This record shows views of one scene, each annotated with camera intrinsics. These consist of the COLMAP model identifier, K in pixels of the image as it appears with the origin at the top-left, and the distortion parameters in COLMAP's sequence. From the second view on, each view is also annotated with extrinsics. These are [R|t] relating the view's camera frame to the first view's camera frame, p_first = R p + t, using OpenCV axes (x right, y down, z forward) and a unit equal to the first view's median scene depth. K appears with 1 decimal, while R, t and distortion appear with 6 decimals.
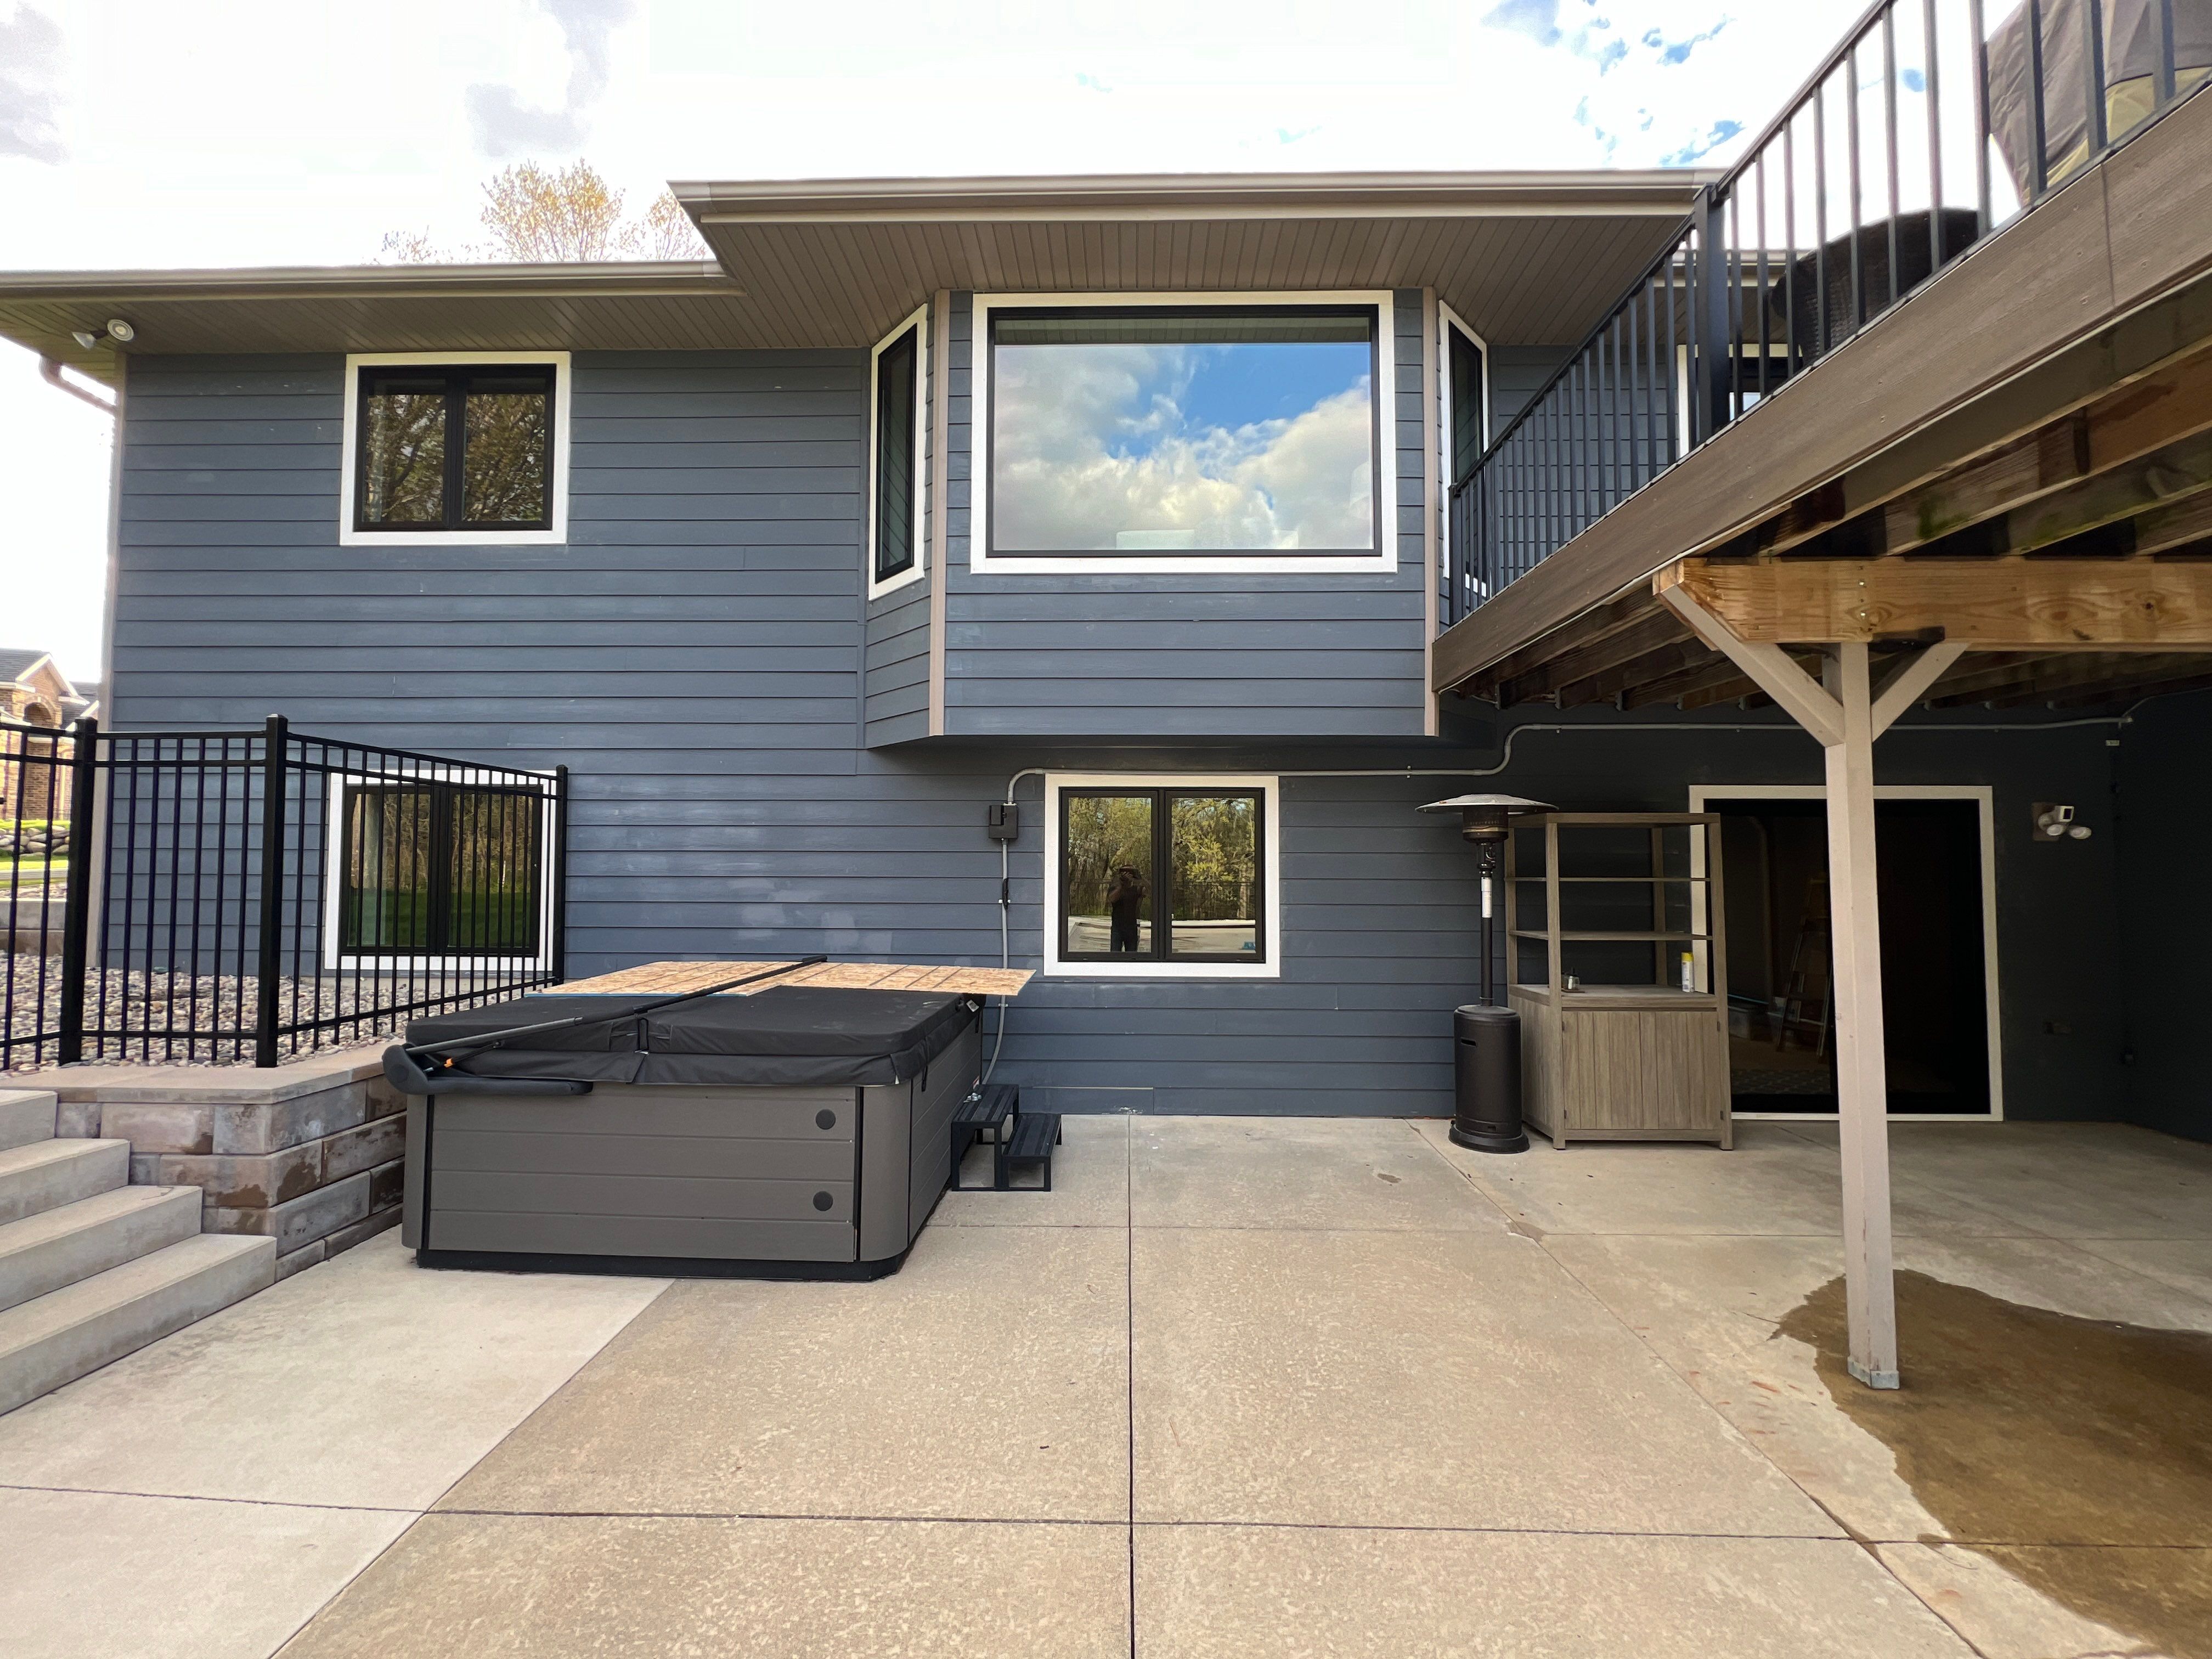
lens RADIAL K [[881.1, 0, 1112.3], [0, 881.1, 833.7], [0, 0, 1]] dist [0.007961, -0.000146]
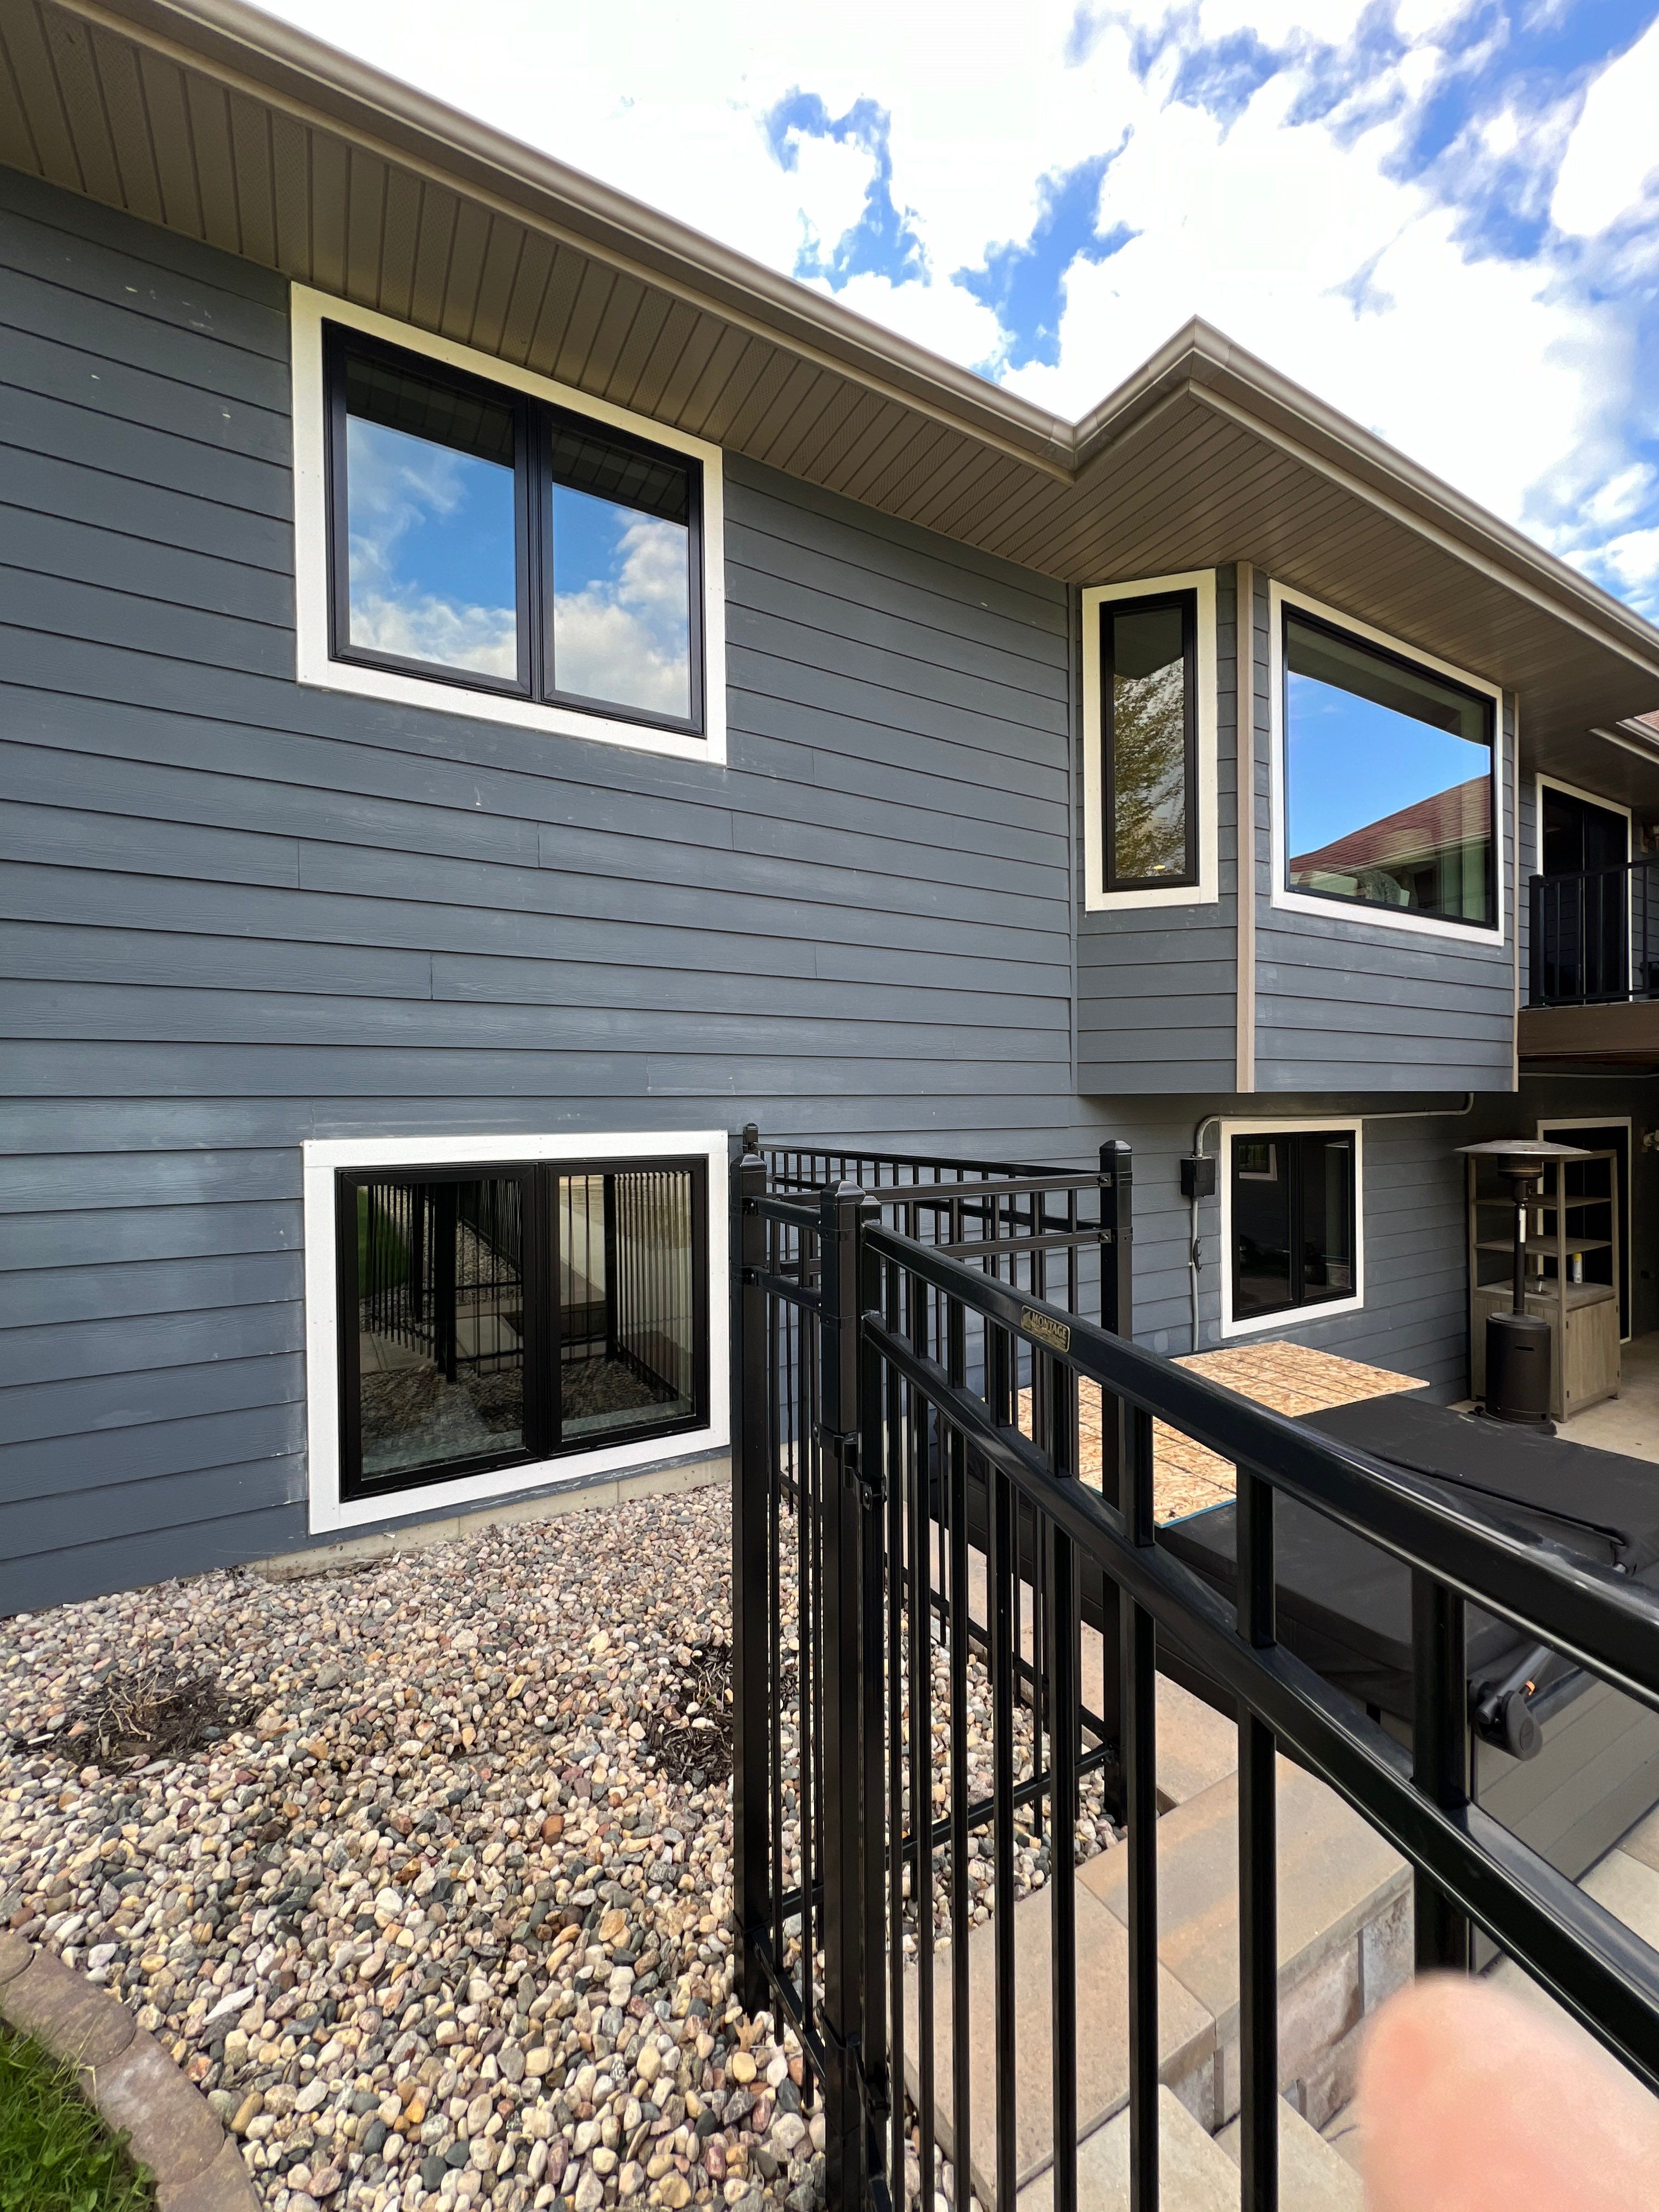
lens RADIAL K [[881.1, 0, 836.8], [0, 881.1, 1103.6], [0, 0, 1]] dist [0.007961, -0.000146]
pose [[0.854368, -0.010955, 0.519553, -0.895531], [-0.015580, 0.998788, 0.046681, -0.122201], [-0.519435, -0.047978, 0.853162, 0.423963]]
